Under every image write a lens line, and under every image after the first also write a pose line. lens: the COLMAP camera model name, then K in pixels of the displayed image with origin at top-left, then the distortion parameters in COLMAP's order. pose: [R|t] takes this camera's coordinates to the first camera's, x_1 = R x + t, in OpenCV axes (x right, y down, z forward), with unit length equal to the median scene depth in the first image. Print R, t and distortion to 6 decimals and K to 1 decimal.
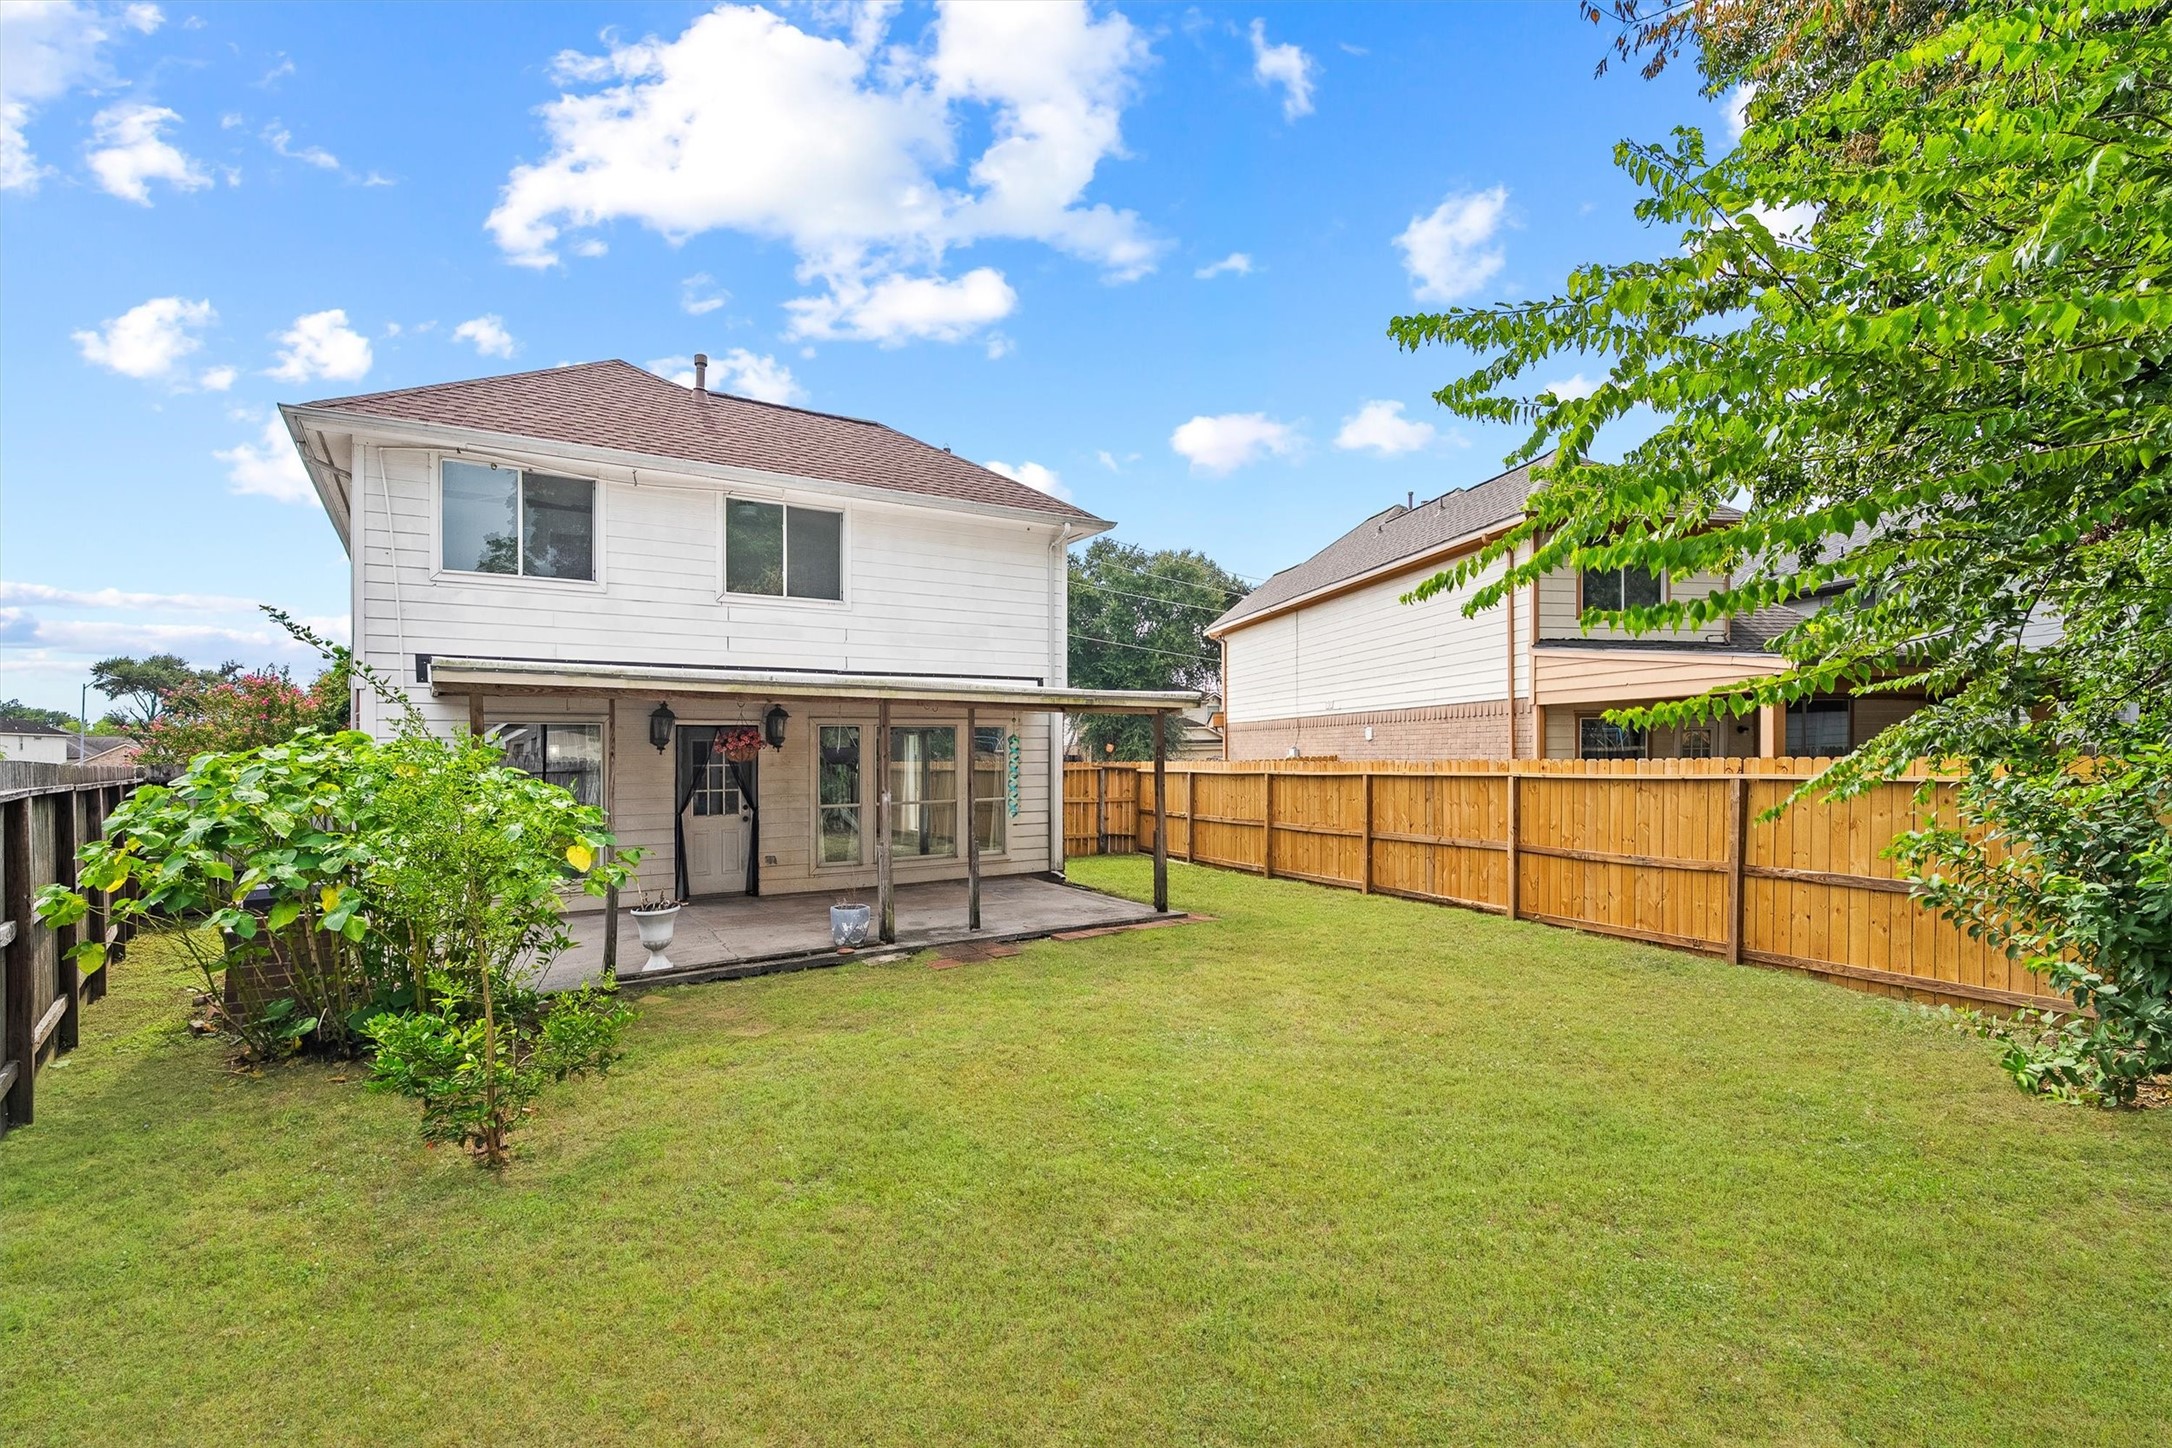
lens RADIAL K [[970.5, 0, 1090.8], [0, 970.5, 746.8], [0, 0, 1]] dist [0.005082, 0.001767]
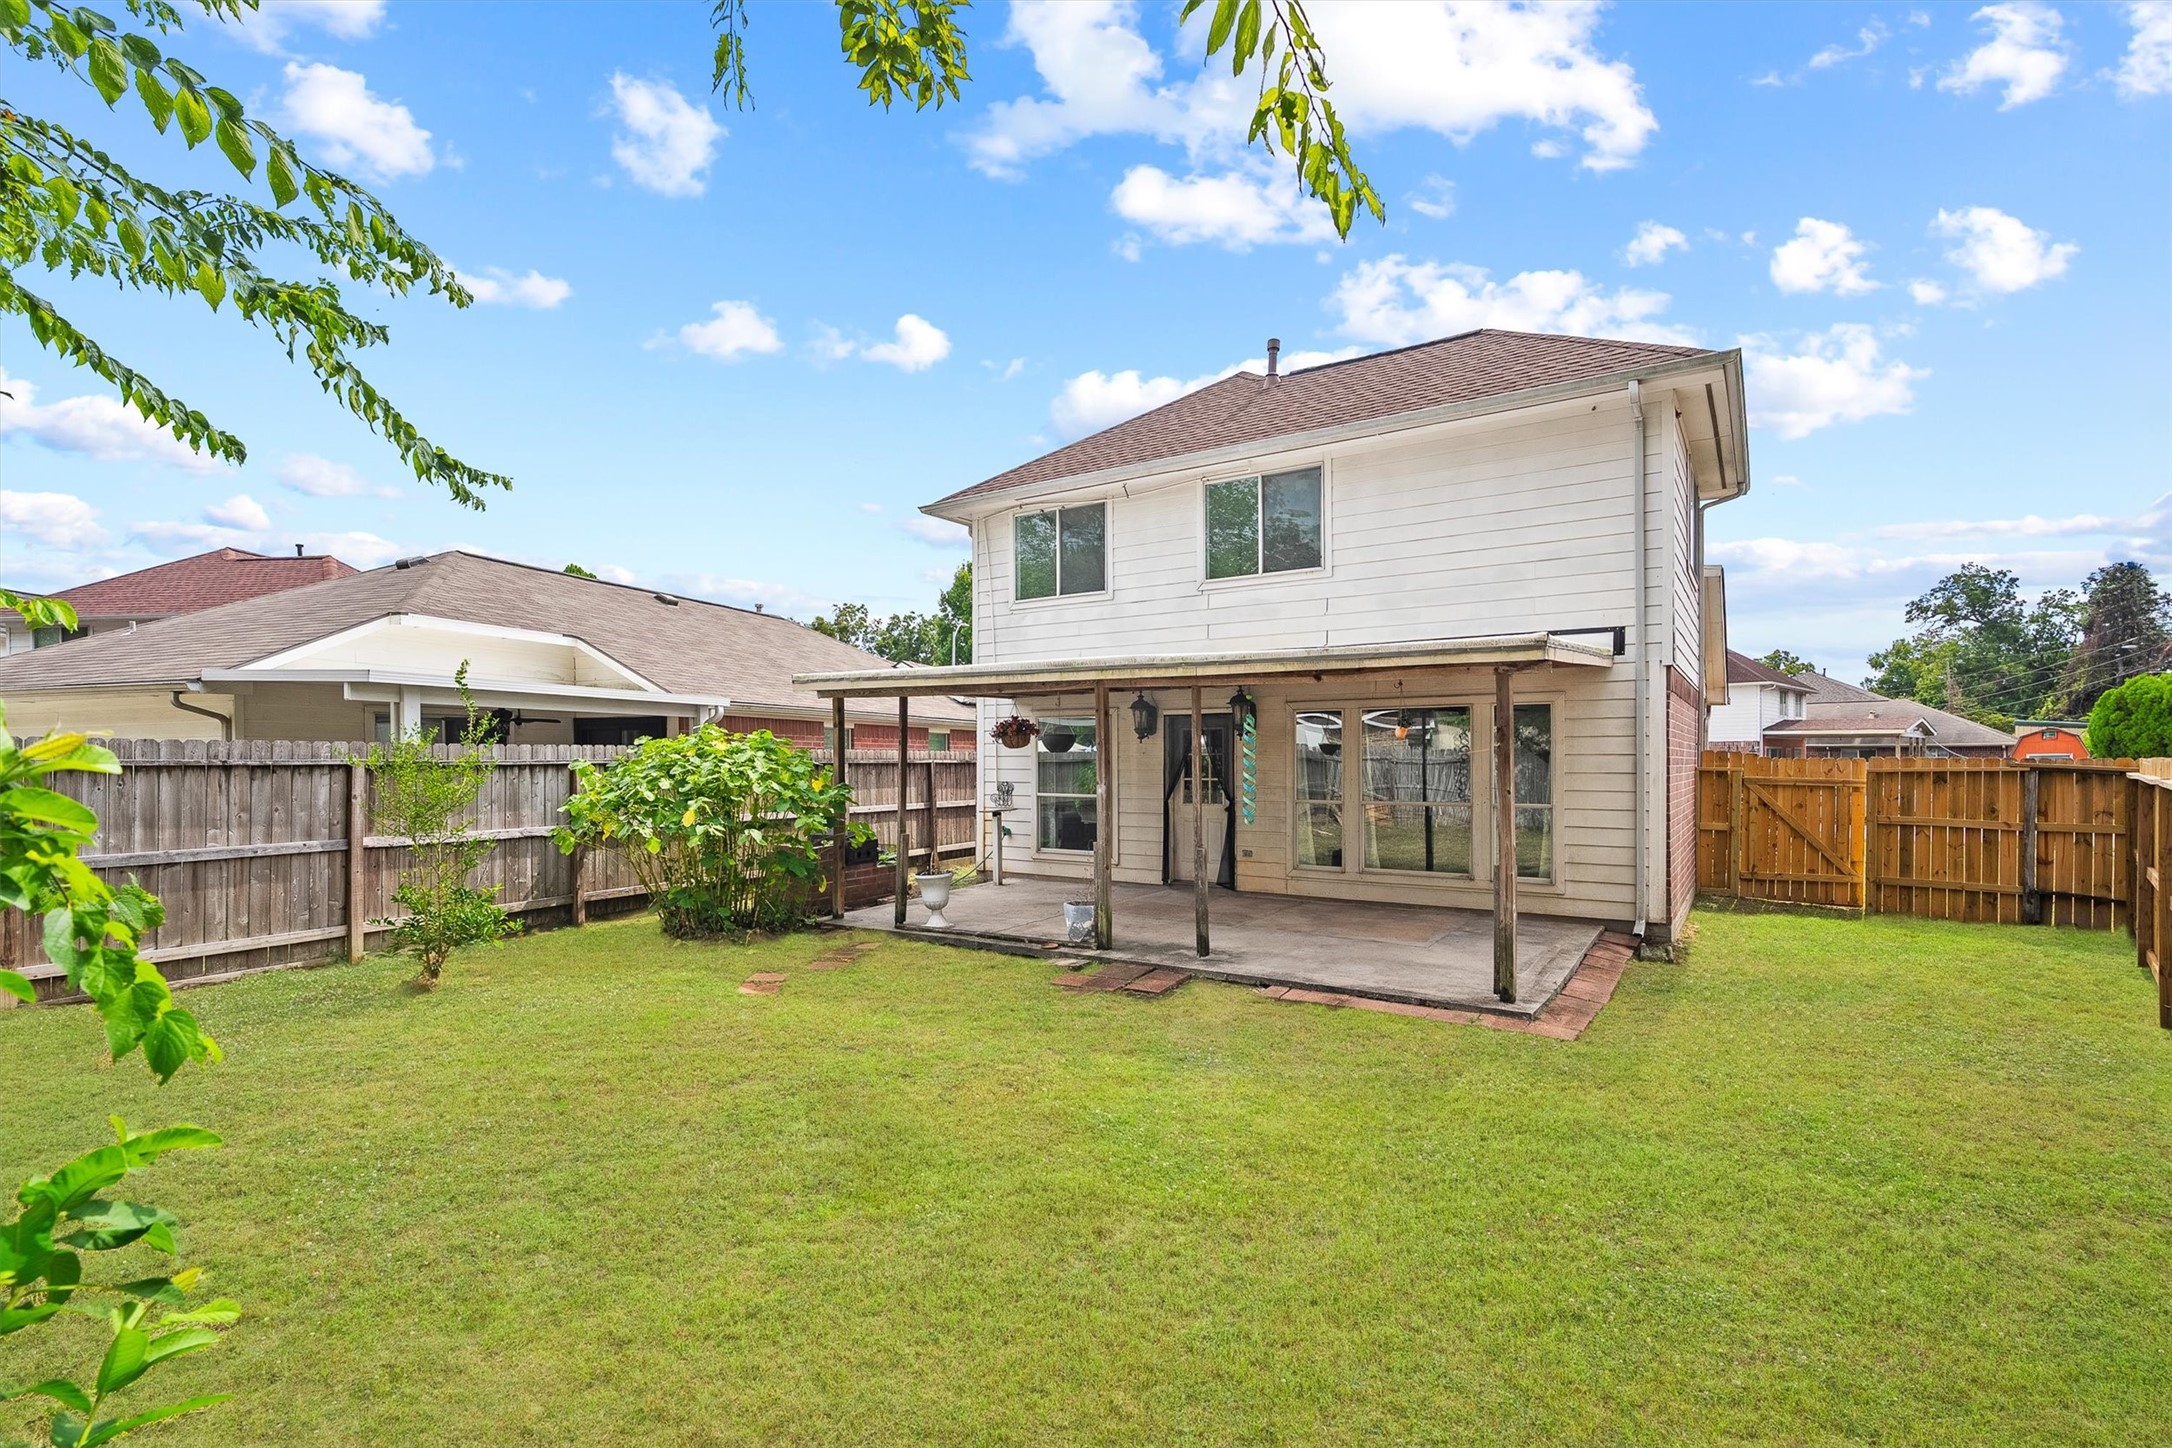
lens RADIAL K [[970.5, 0, 1087.3], [0, 970.5, 736.0], [0, 0, 1]] dist [0.005082, 0.001767]
pose [[0.419766, -0.009054, -0.907587, 0.472975], [0.005599, 0.999957, -0.007386, 0.007306], [0.907615, -0.001981, 0.419799, 0.465870]]
